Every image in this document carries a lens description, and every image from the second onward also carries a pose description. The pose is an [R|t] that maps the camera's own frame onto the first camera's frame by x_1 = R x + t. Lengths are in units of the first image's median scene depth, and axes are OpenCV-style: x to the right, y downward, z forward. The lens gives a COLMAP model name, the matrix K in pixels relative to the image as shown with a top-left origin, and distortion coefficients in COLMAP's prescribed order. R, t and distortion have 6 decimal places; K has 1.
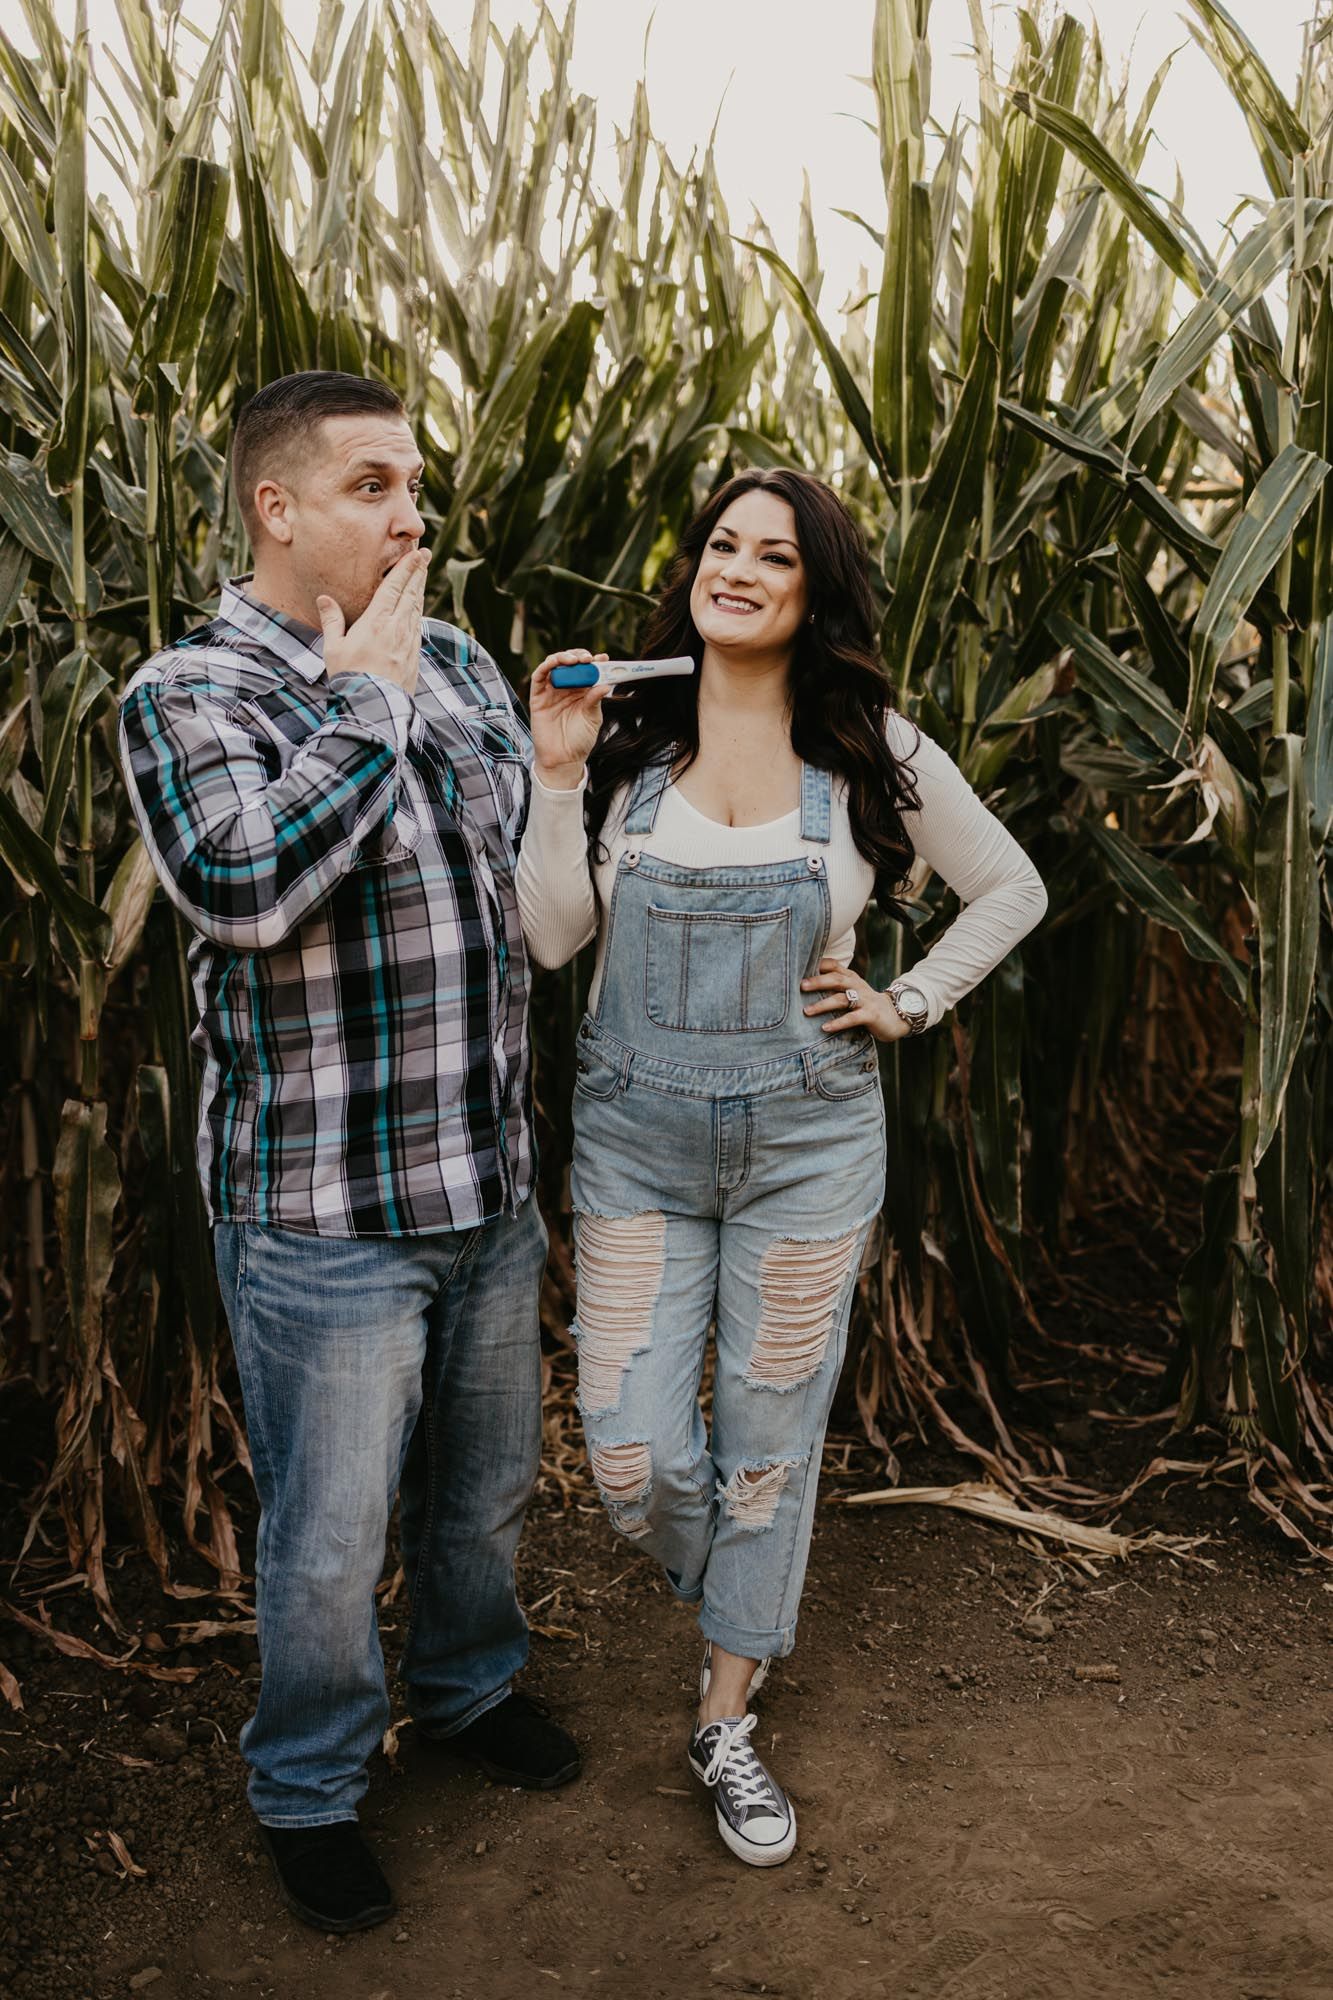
lens RADIAL K [[1935.9, 0, 661.6], [0, 1935.9, 998.2], [0, 0, 1]] dist [0.000467, -0.006052]
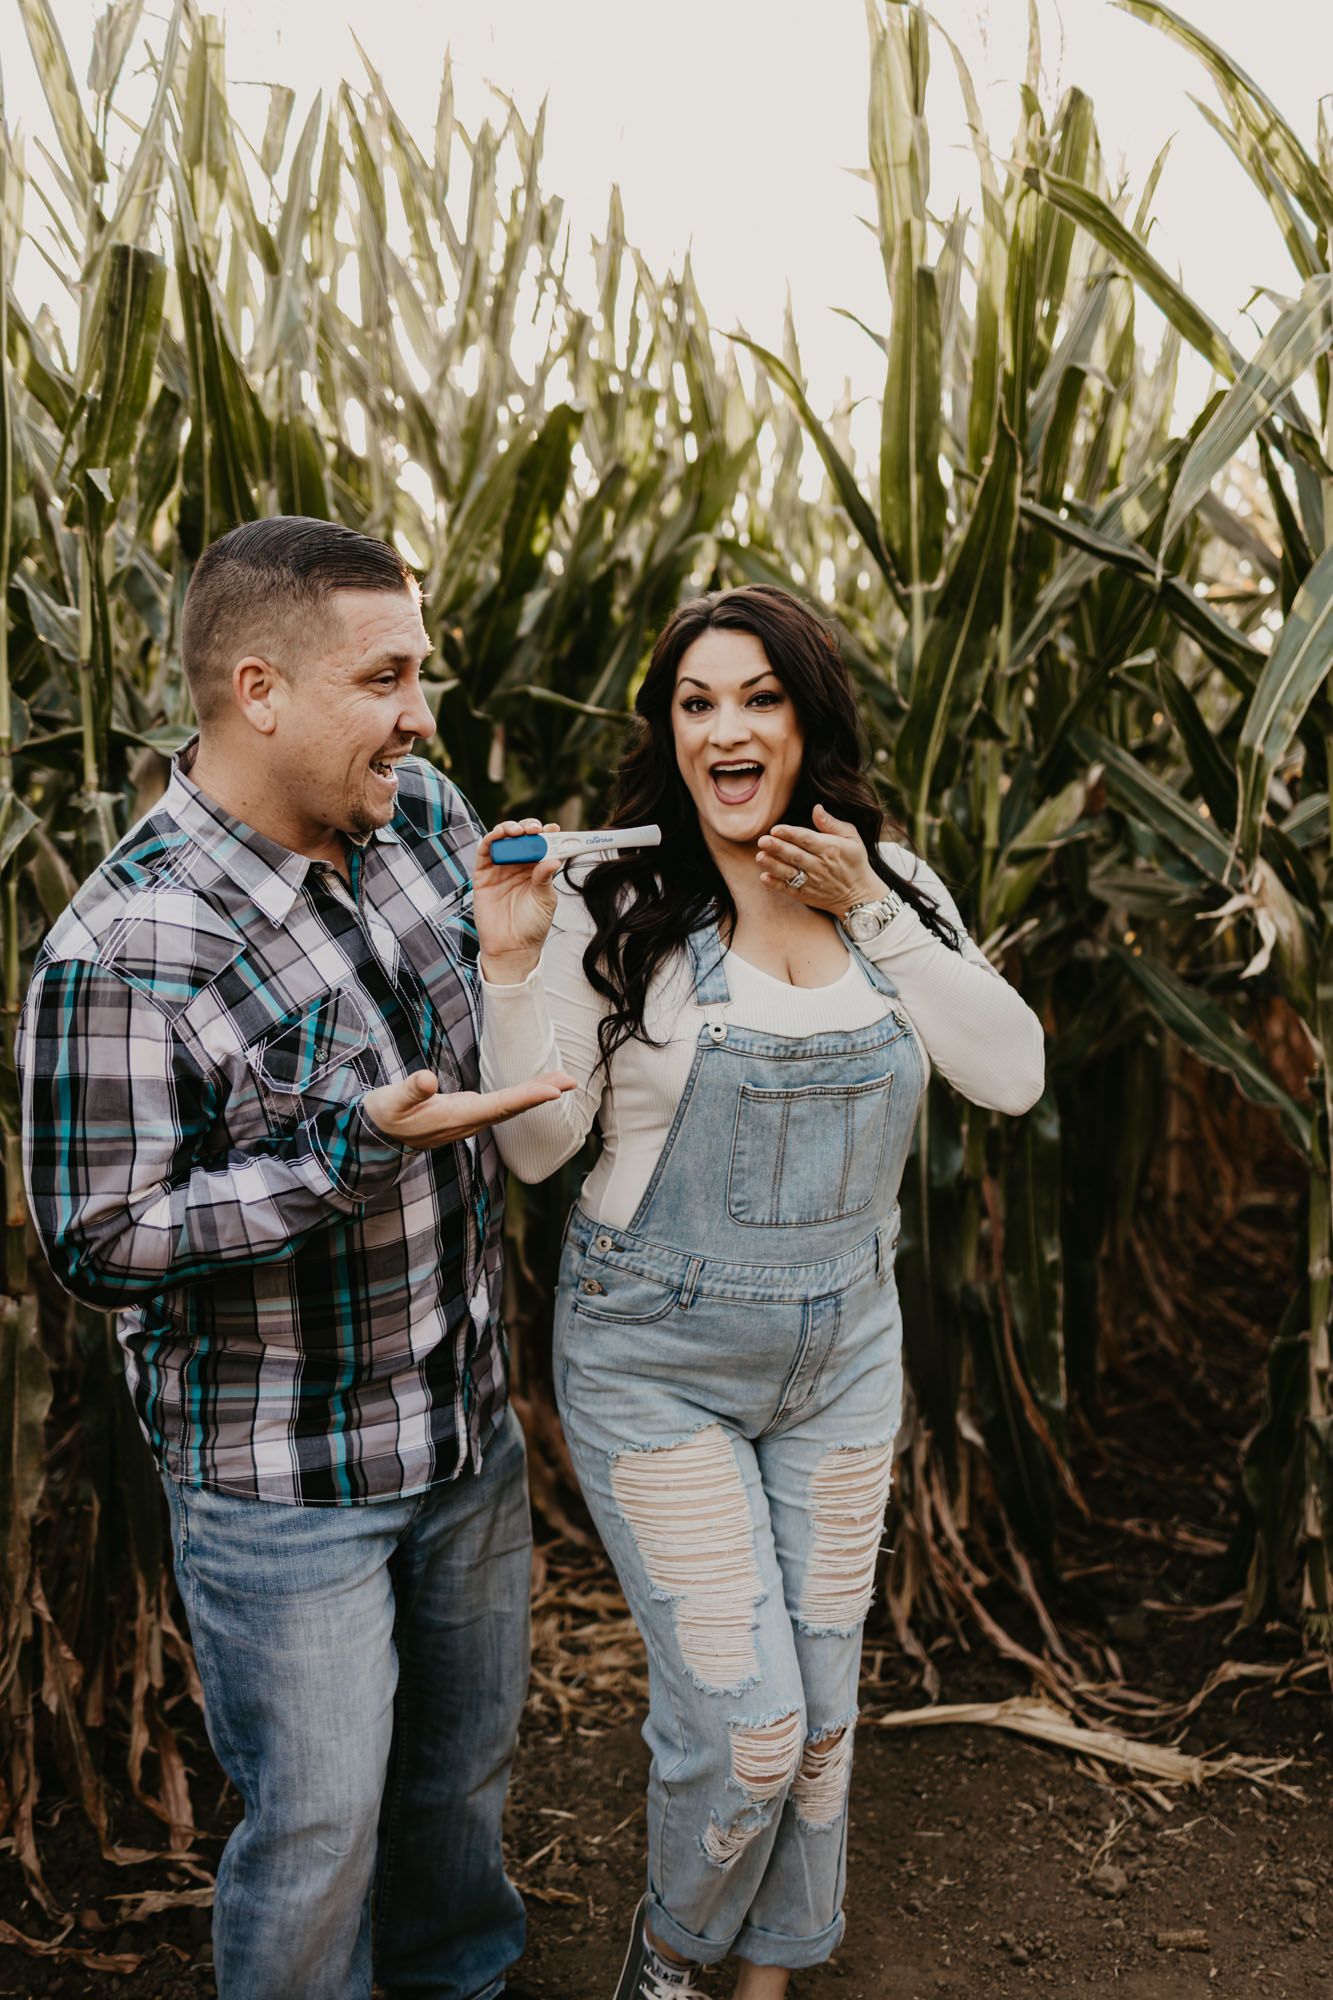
lens RADIAL K [[1963.5, 0, 667.2], [0, 1963.5, 1002.3], [0, 0, 1]] dist [-0.001993, 0.007001]
pose [[0.999764, -0.019714, 0.009146, -0.003980], [0.020224, 0.998028, -0.059428, -0.017937], [-0.007956, 0.059598, 0.998191, 0.083864]]
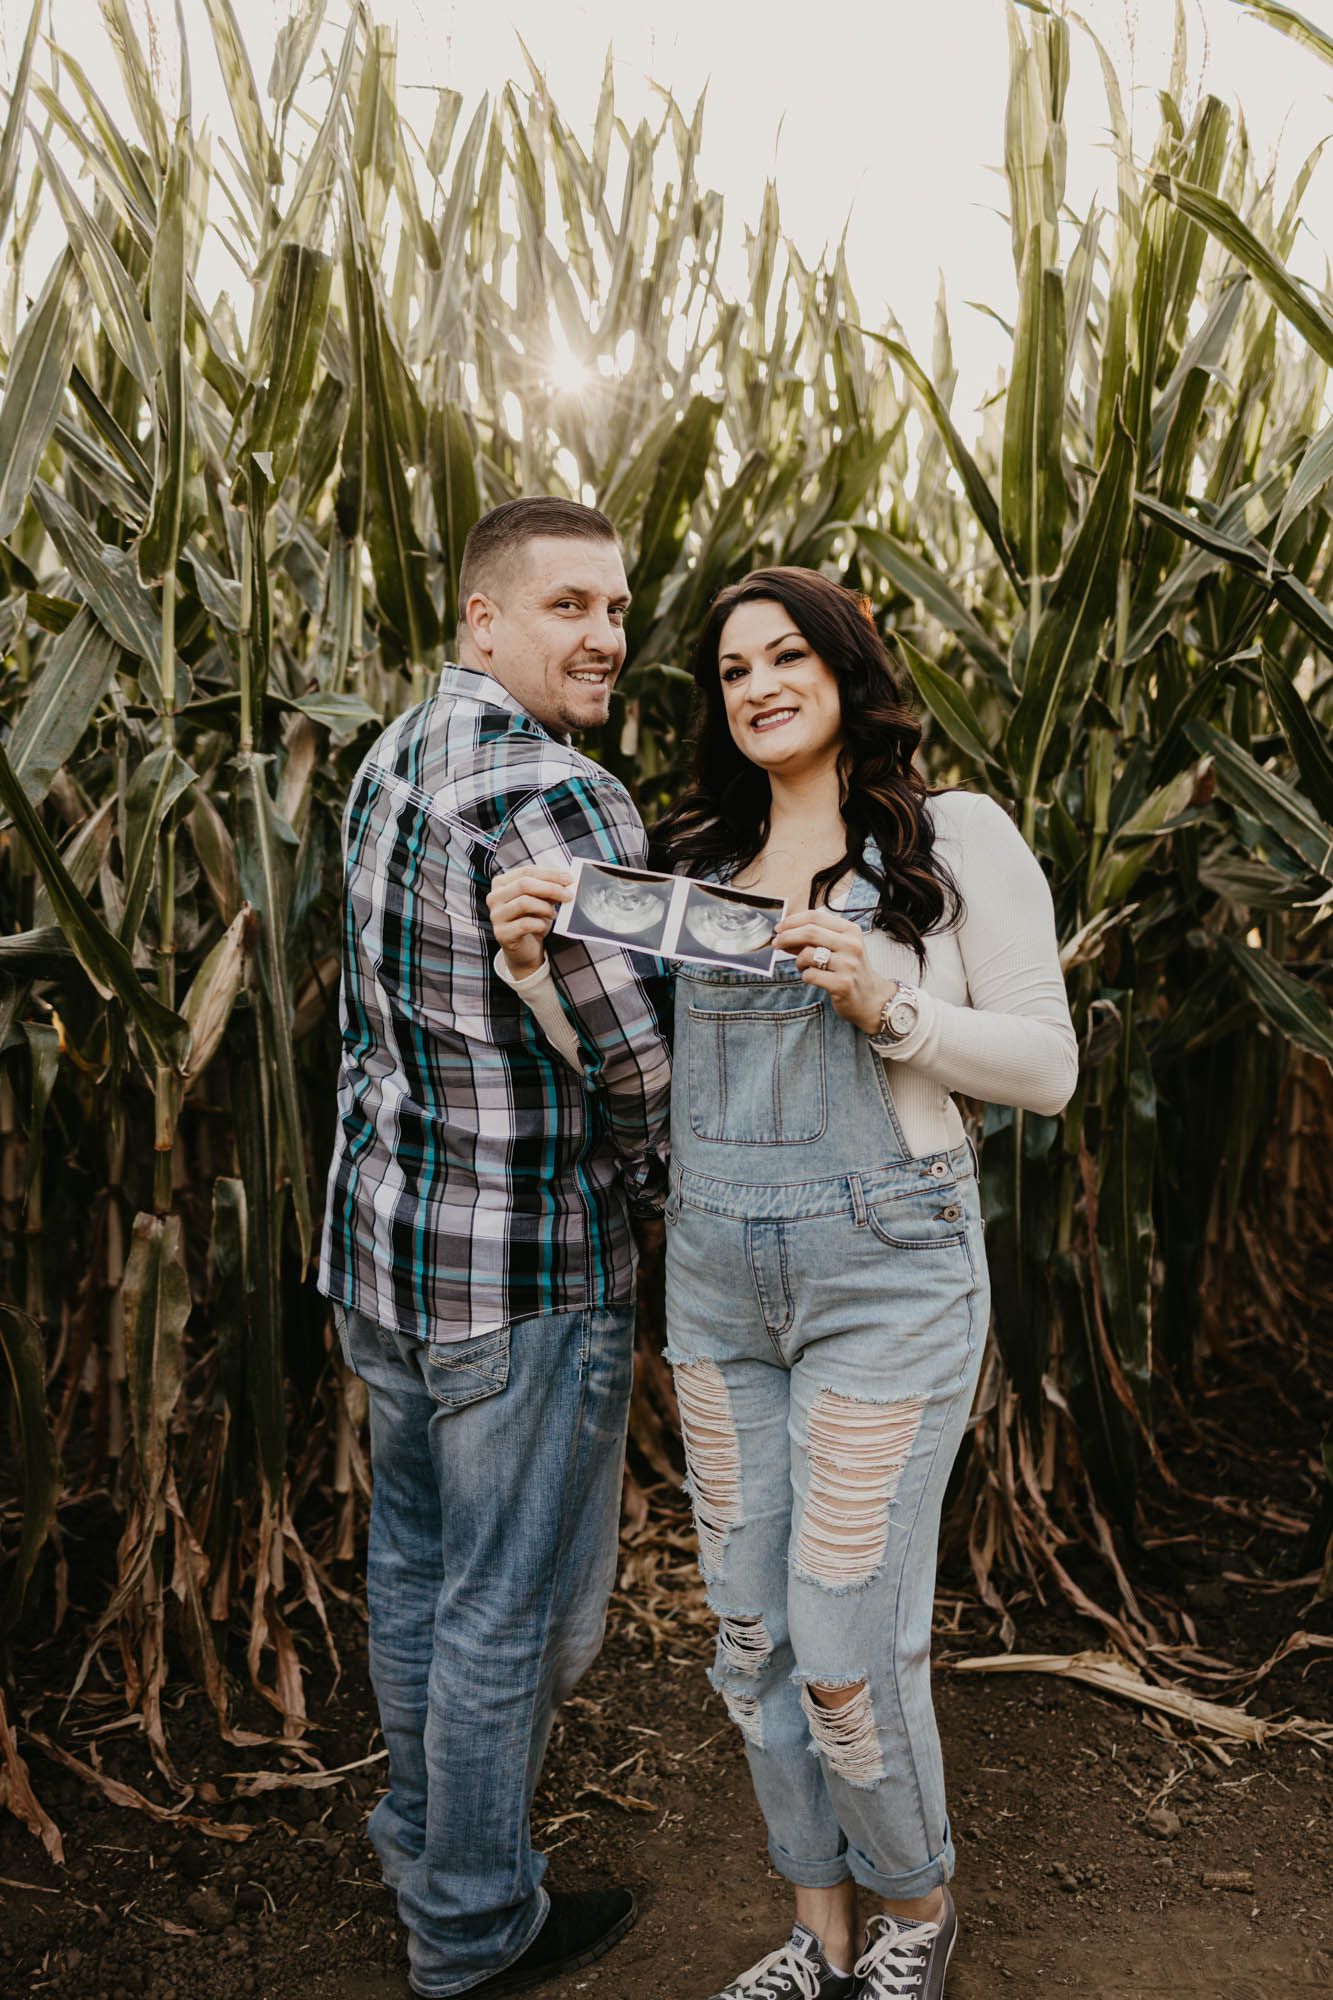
lens RADIAL K [[1948.5, 0, 659.3], [0, 1948.5, 1002.3], [0, 0, 1]] dist [-0.006708, -0.003685]
pose [[0.997477, 0.019708, -0.068202, 0.011311], [-0.023085, 0.998527, -0.049096, -0.008631], [0.067134, 0.050546, 0.996463, 0.046202]]
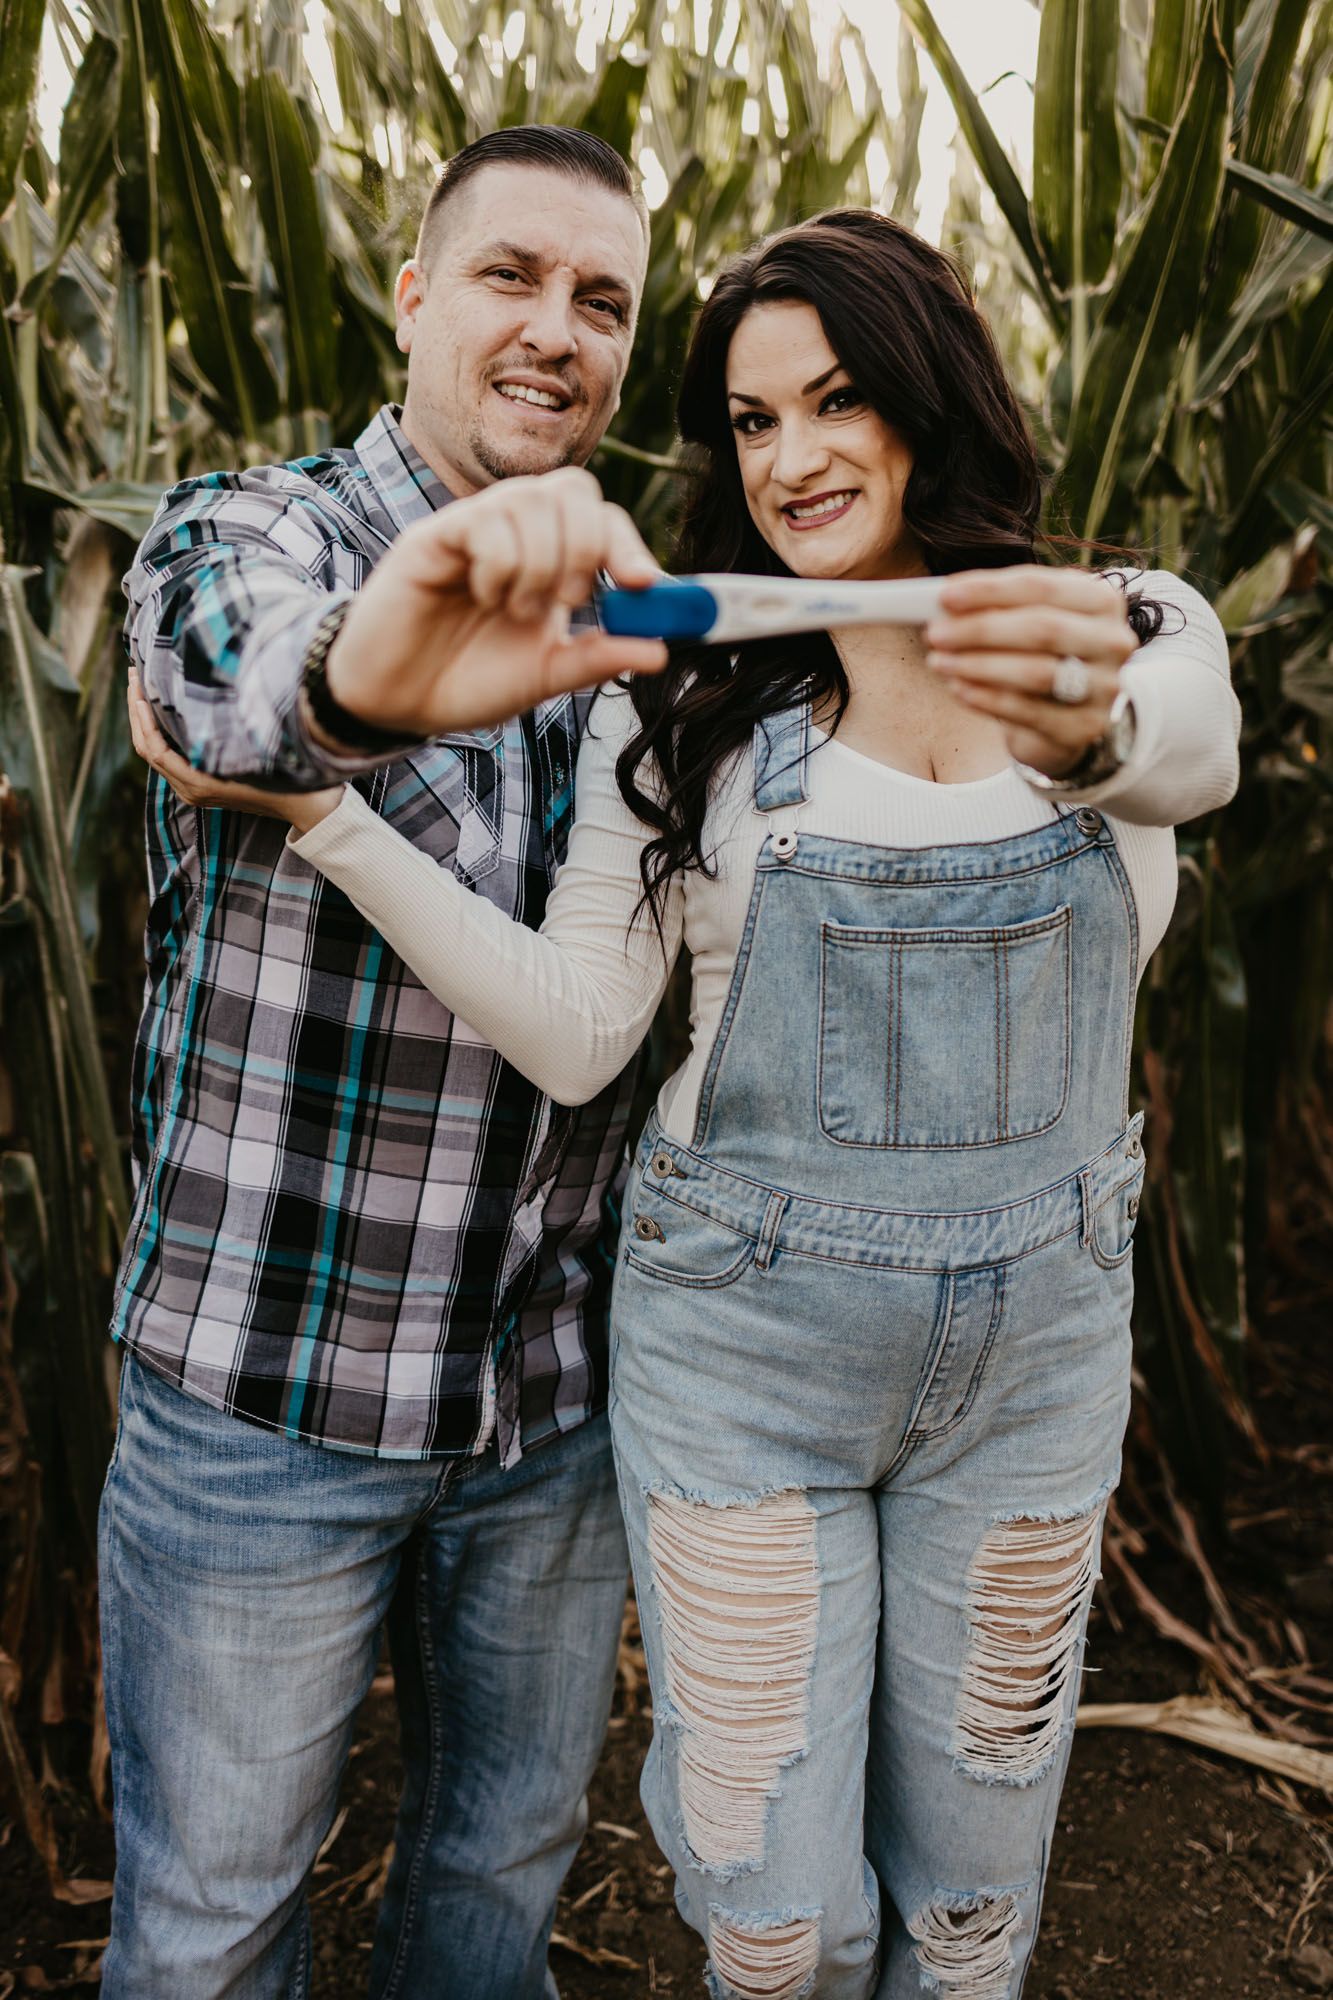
lens RADIAL K [[2011.7, 0, 669.8], [0, 2011.7, 1003.0], [0, 0, 1]] dist [0.004659, -0.006792]
pose [[0.999033, -0.018849, -0.039715, 0.002500], [0.020066, 0.999334, 0.030467, -0.034198], [0.039115, -0.031235, 0.998746, 0.255431]]
